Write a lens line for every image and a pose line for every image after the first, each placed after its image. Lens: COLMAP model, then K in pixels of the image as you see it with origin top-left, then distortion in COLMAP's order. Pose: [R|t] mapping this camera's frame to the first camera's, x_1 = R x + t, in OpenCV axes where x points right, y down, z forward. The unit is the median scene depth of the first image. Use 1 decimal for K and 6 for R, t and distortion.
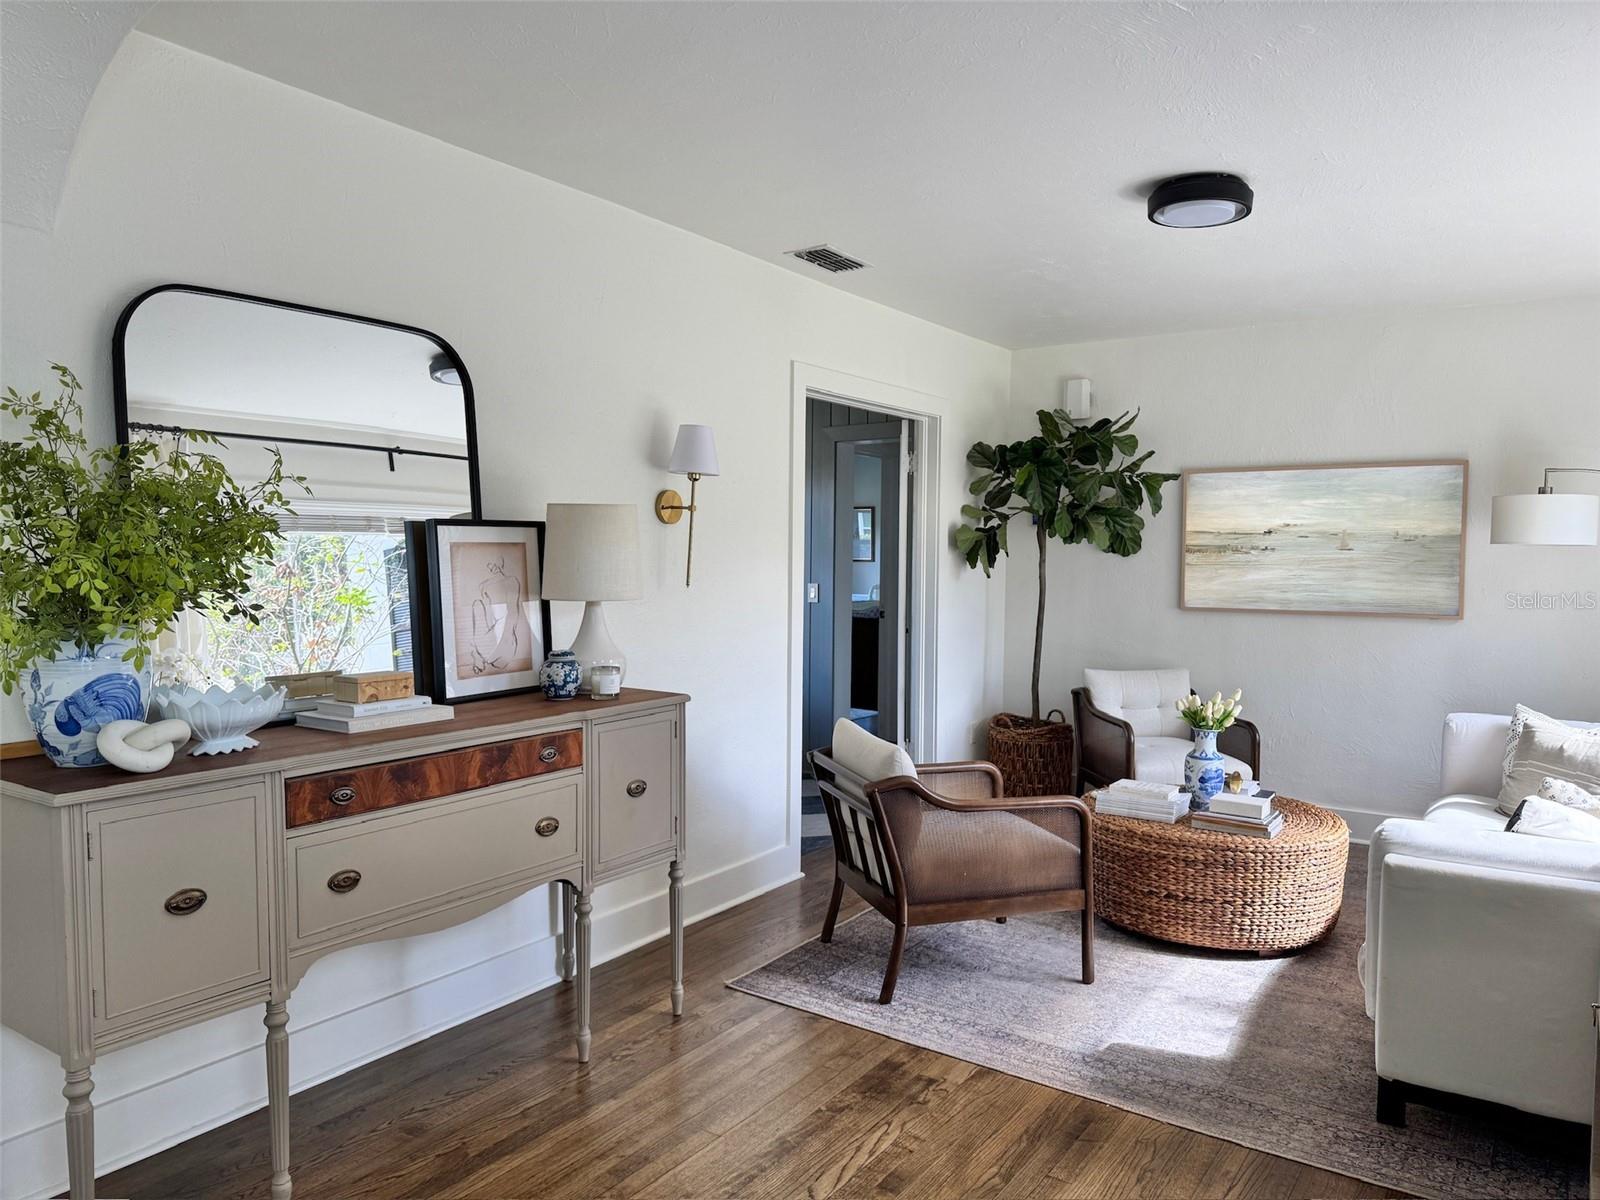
lens RADIAL K [[1130.0, 0, 805.3], [0, 1130.0, 597.3], [0, 0, 1]] dist [0.045740, -0.074509]
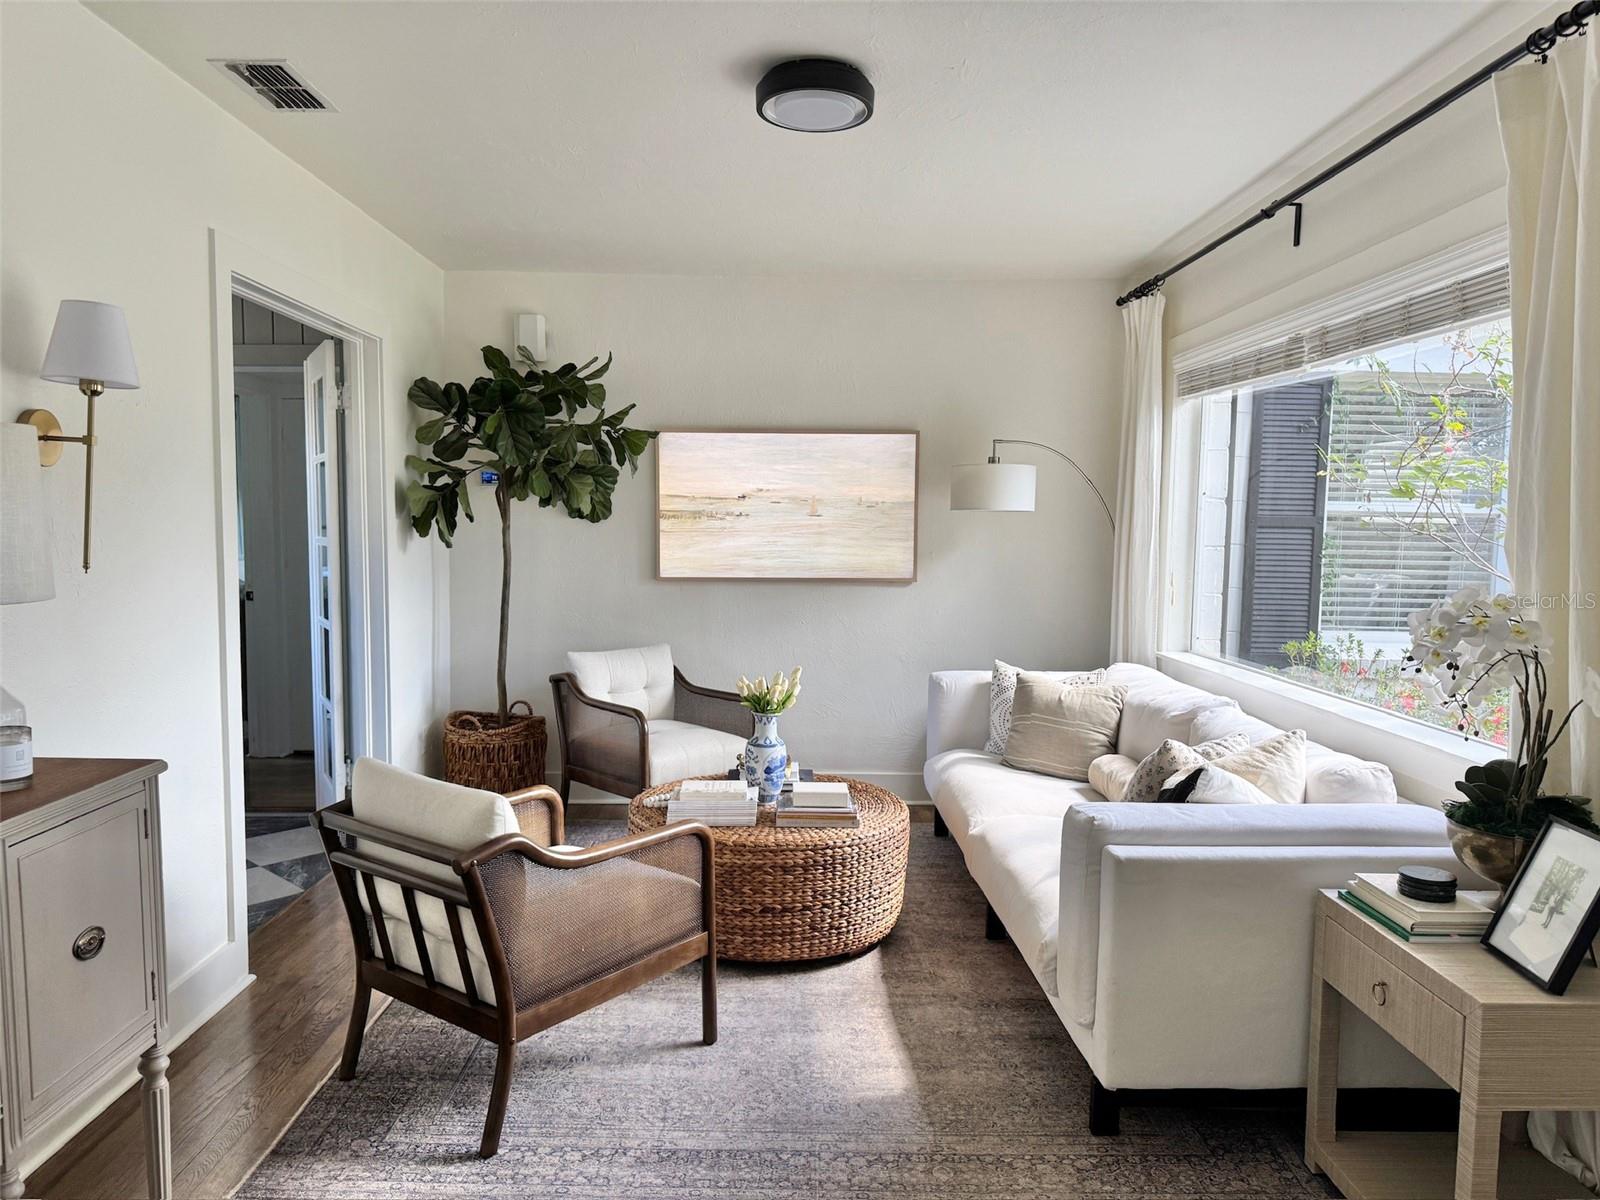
lens RADIAL K [[1130.0, 0, 855.6], [0, 1130.0, 606.9], [0, 0, 1]] dist [0.045740, -0.074509]
pose [[0.809760, -0.042698, 0.585206, -0.088852], [0.019875, 0.998772, 0.045372, -0.006543], [-0.586425, -0.025110, 0.809614, 0.186541]]
